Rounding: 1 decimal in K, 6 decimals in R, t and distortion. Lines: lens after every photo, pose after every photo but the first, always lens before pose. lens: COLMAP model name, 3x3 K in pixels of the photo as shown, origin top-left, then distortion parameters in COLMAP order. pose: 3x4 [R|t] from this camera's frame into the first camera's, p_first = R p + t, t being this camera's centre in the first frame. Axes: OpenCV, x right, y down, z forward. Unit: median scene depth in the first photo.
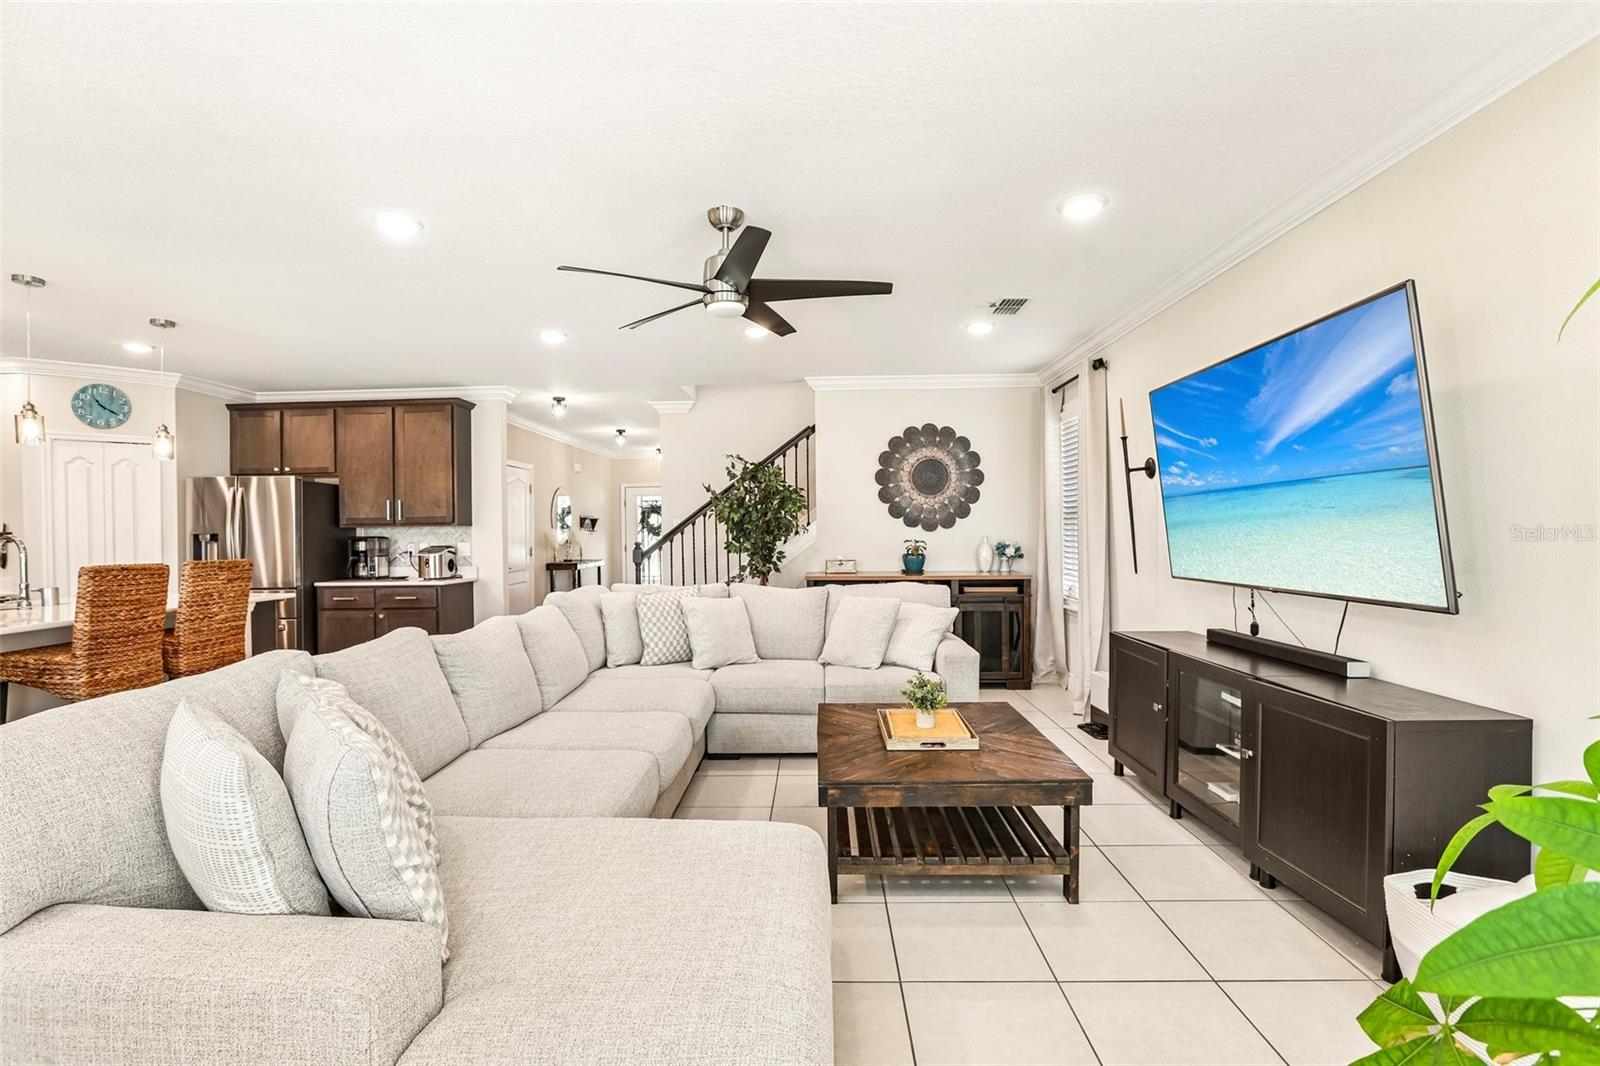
lens RADIAL K [[734.0, 0, 791.1], [0, 734.0, 534.4], [0, 0, 1]] dist [-0.040118, 0.011102]
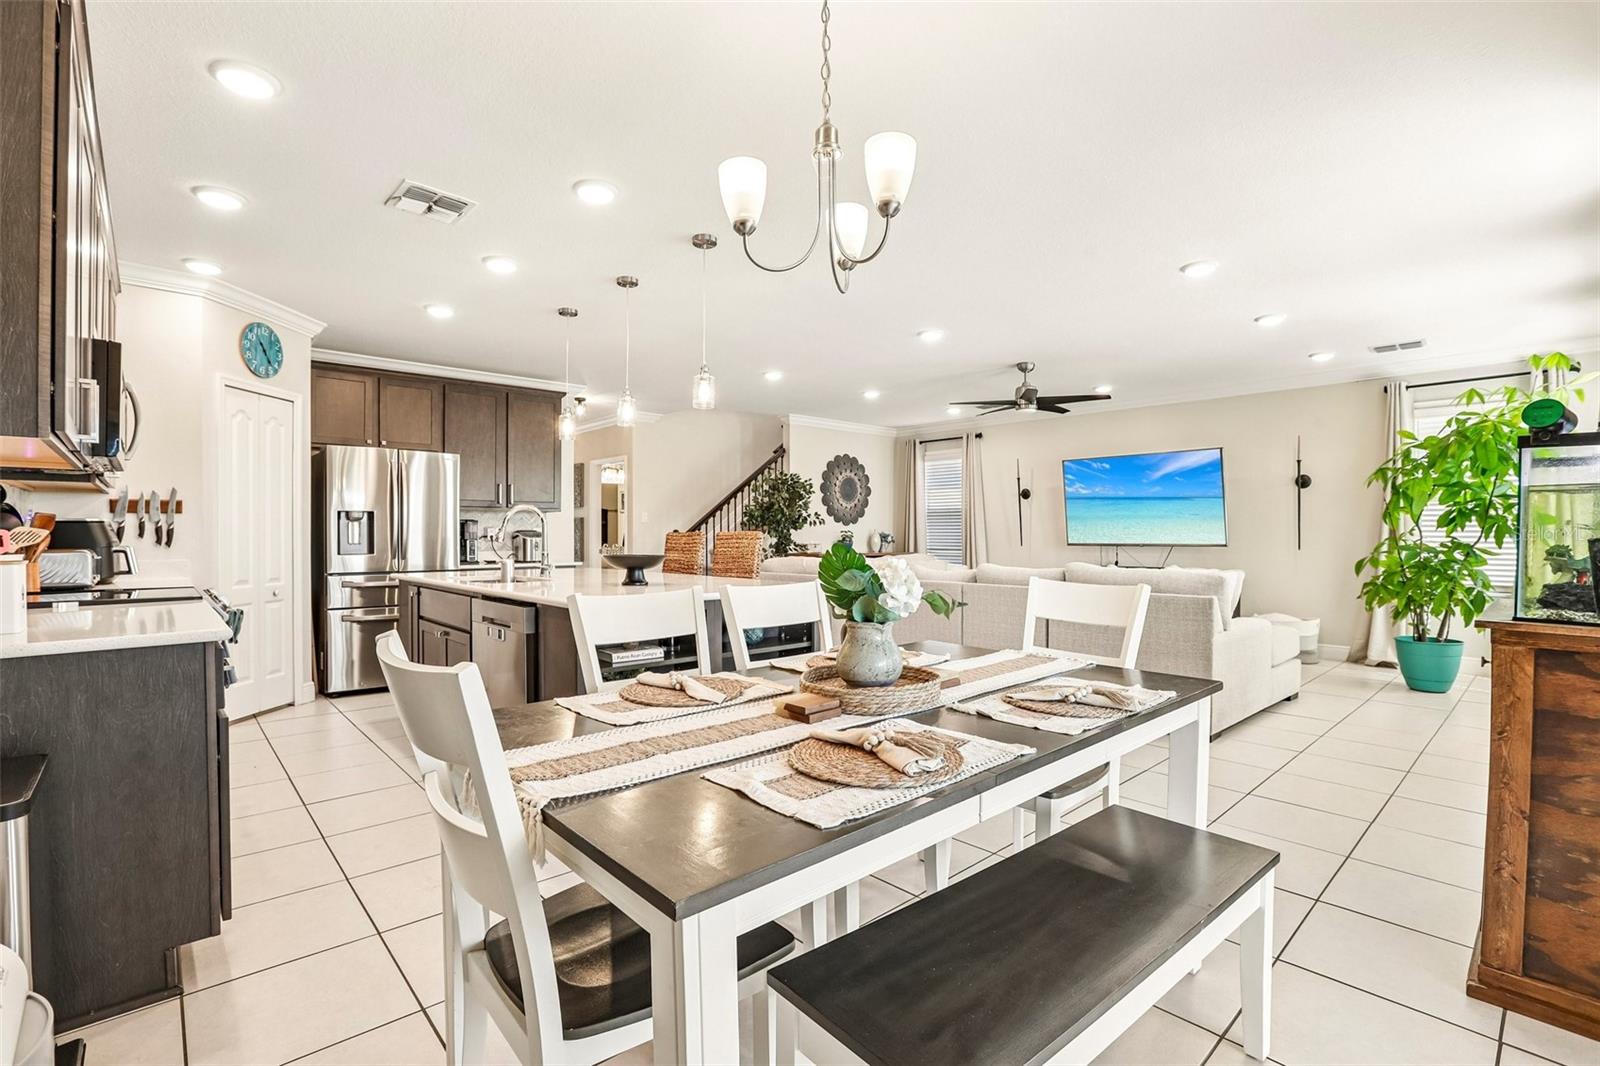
lens RADIAL K [[734.0, 0, 791.2], [0, 734.0, 532.5], [0, 0, 1]] dist [-0.040118, 0.011102]
pose [[0.721435, 0.013560, 0.692349, -0.940114], [-0.003081, 0.999861, -0.016371, 0.034777], [-0.692475, 0.009677, 0.721377, -0.009579]]
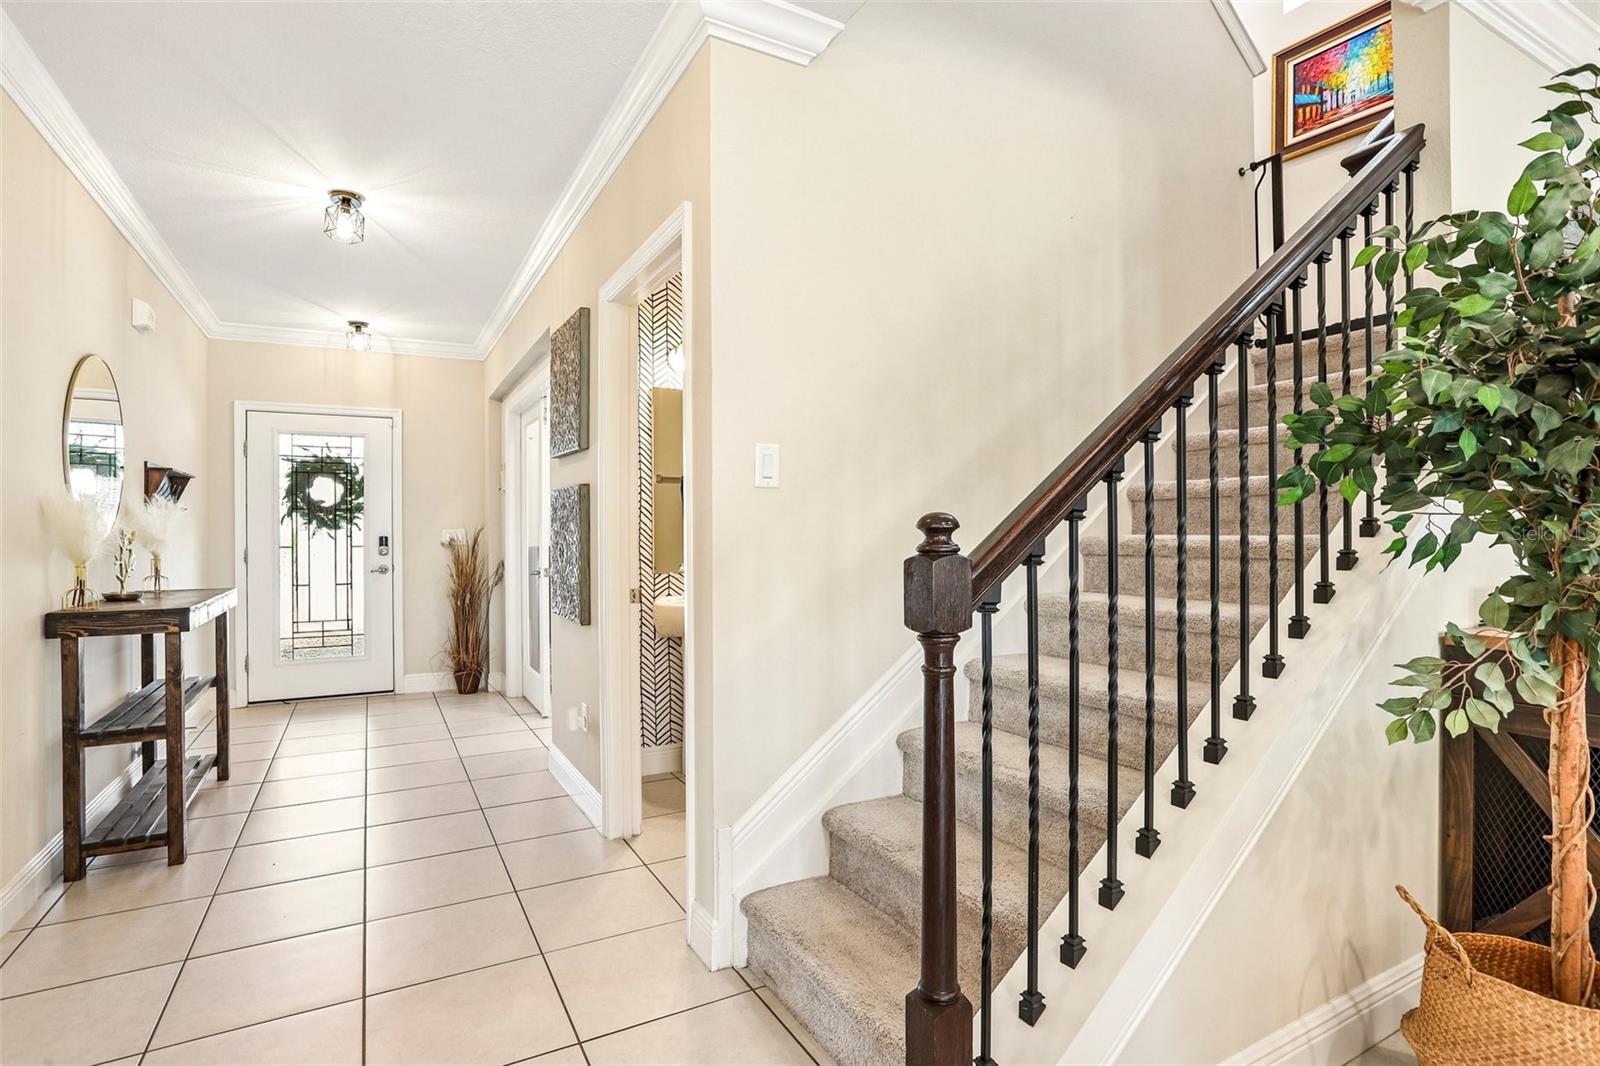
lens RADIAL K [[785.2, 0, 795.2], [0, 785.2, 531.5], [0, 0, 1]] dist [-0.045696, 0.010628]
pose [[0.859605, 0.013761, 0.510773, -0.341312], [-0.006646, 0.999854, -0.015753, 0.017963], [-0.510915, 0.010147, 0.859571, 0.880573]]
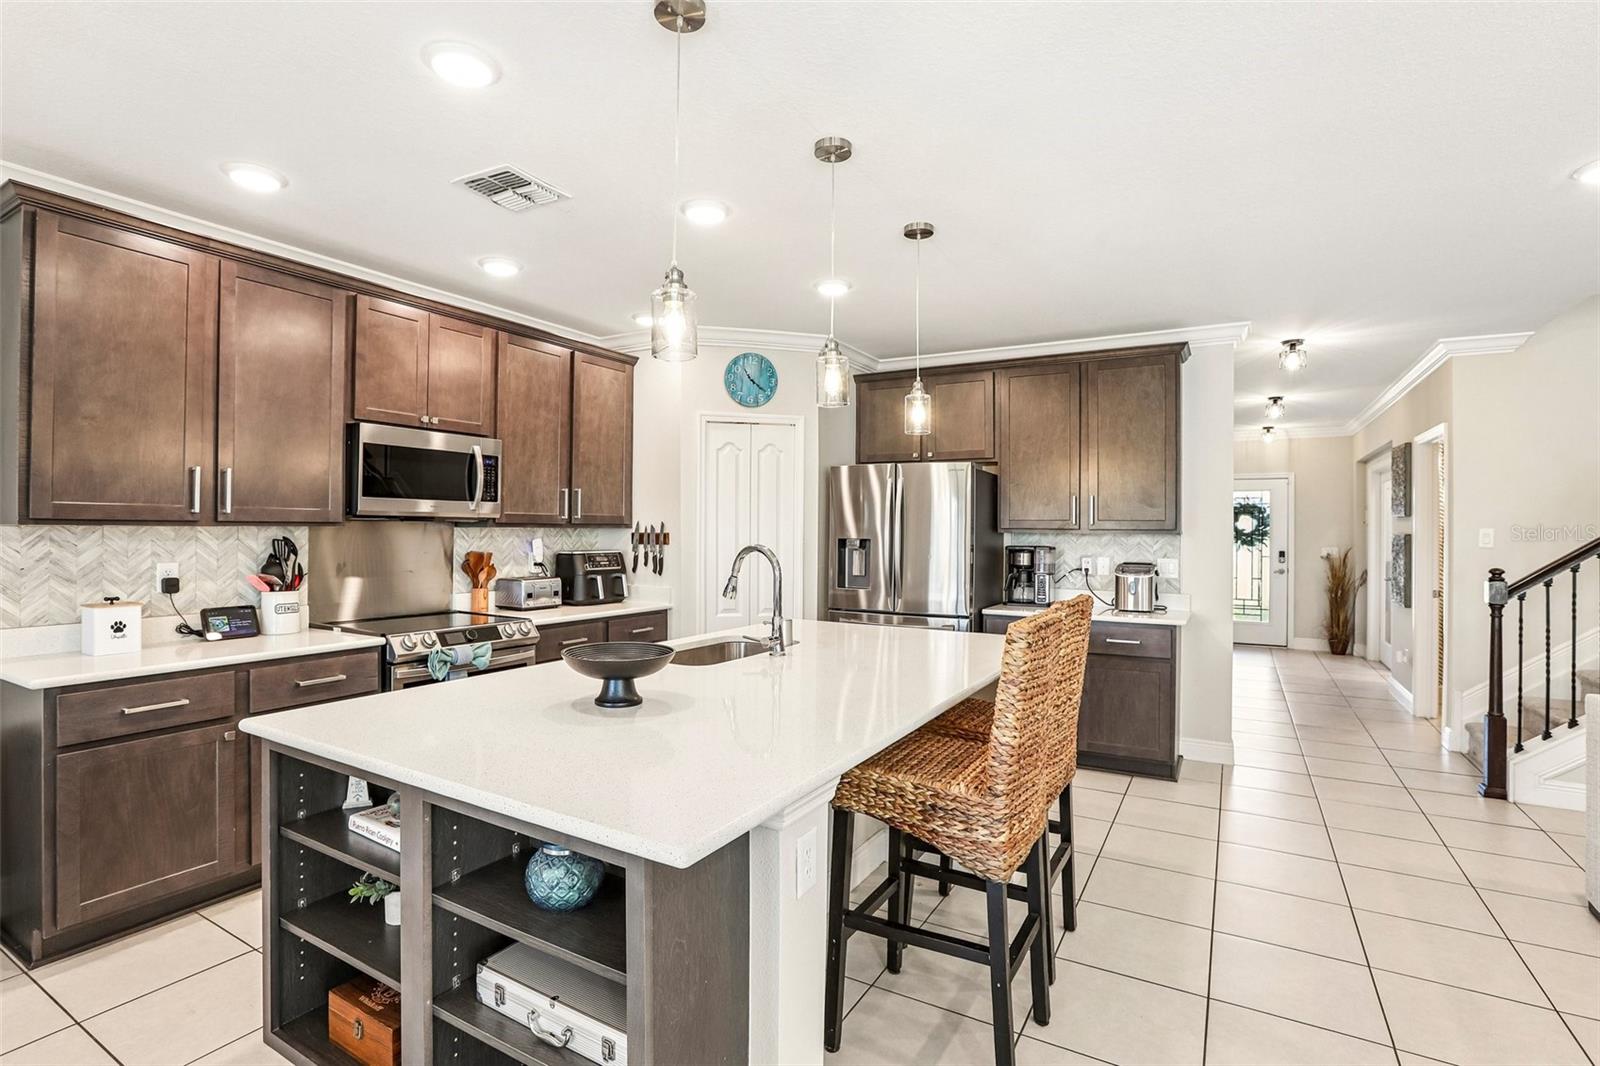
lens RADIAL K [[760.3, 0, 791.2], [0, 760.3, 529.9], [0, 0, 1]] dist [-0.032419, 0.001667]
pose [[0.880229, 0.022246, -0.474027, -0.435966], [-0.023458, 0.999719, 0.003357, -0.009921], [0.473969, 0.008165, 0.880504, 0.218626]]
